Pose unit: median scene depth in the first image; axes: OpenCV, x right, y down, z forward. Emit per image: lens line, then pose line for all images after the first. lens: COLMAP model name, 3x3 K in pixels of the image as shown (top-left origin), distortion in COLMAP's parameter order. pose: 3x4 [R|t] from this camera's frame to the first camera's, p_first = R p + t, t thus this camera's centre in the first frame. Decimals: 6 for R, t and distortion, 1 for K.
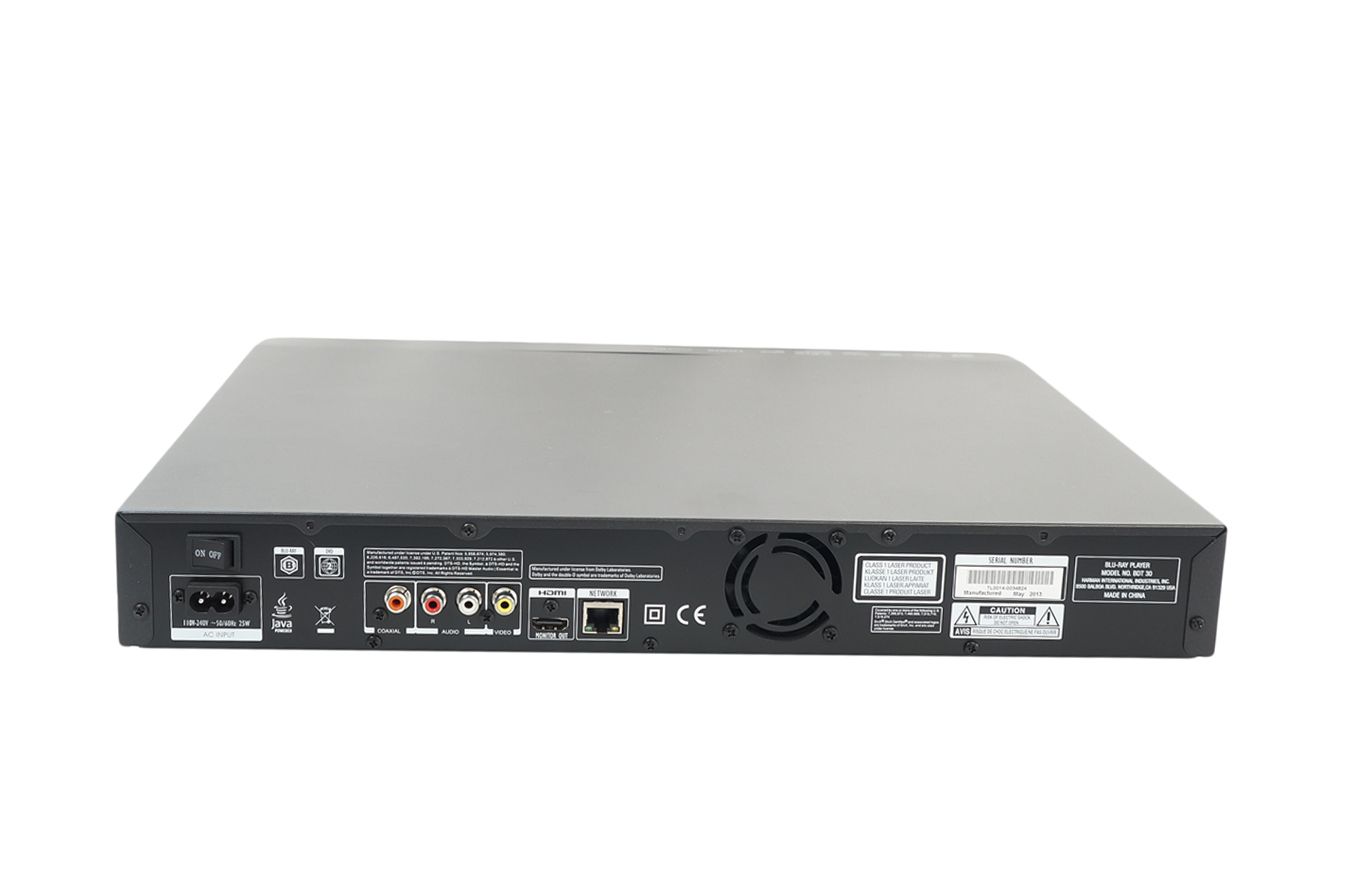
lens RADIAL K [[1791.0, 0, 674.1], [0, 1791.0, 445.7], [0, 0, 1]] dist [0.043921, 0.000000]
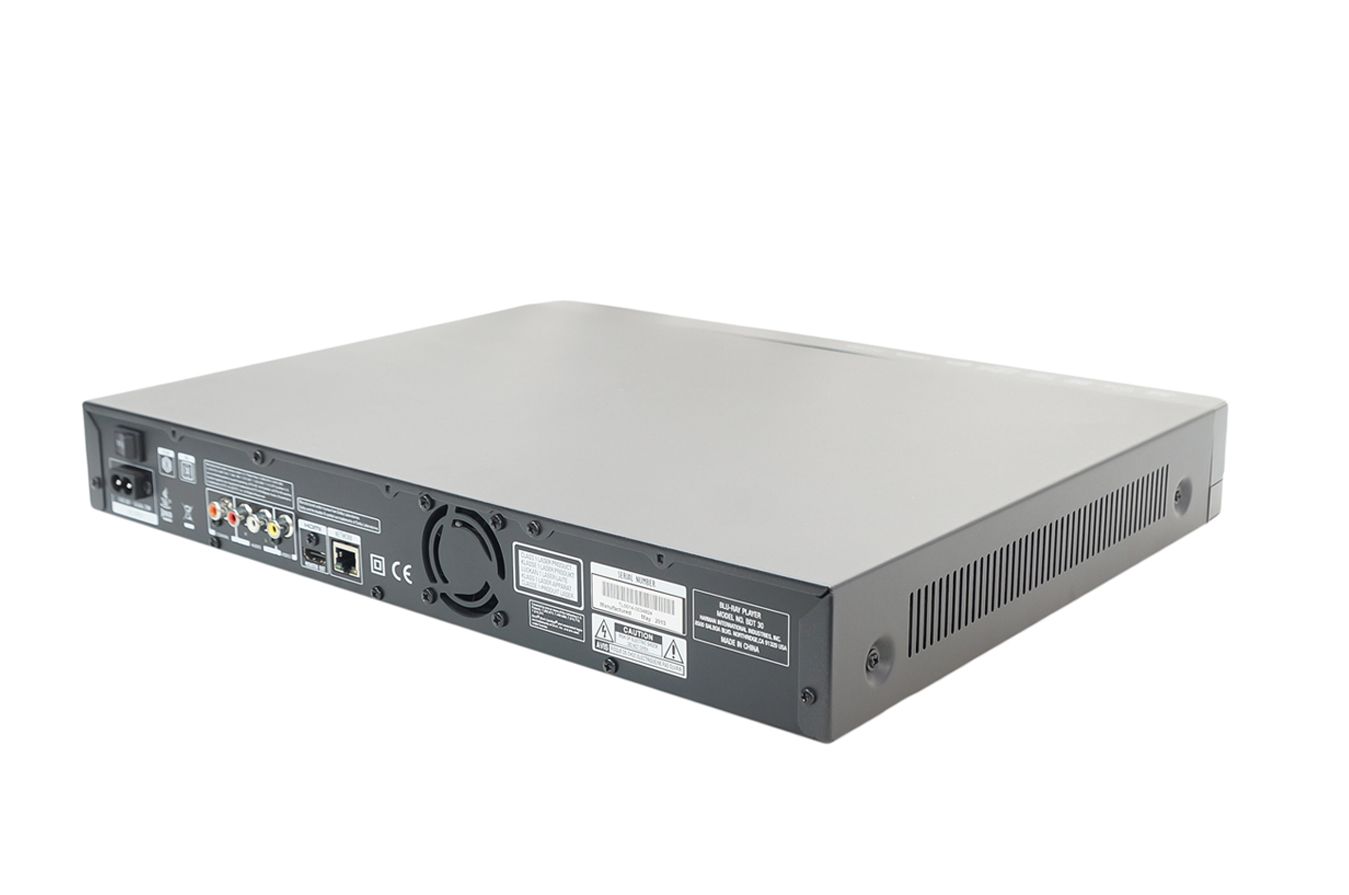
lens RADIAL K [[1791.0, 0, 674.6], [0, 1791.0, 448.3], [0, 0, 1]] dist [0.043921, 0.000000]
pose [[0.733457, 0.140596, -0.665037, 0.804351], [-0.141466, 0.988525, 0.052964, -0.053666], [0.664852, 0.055233, 0.744930, 0.327556]]
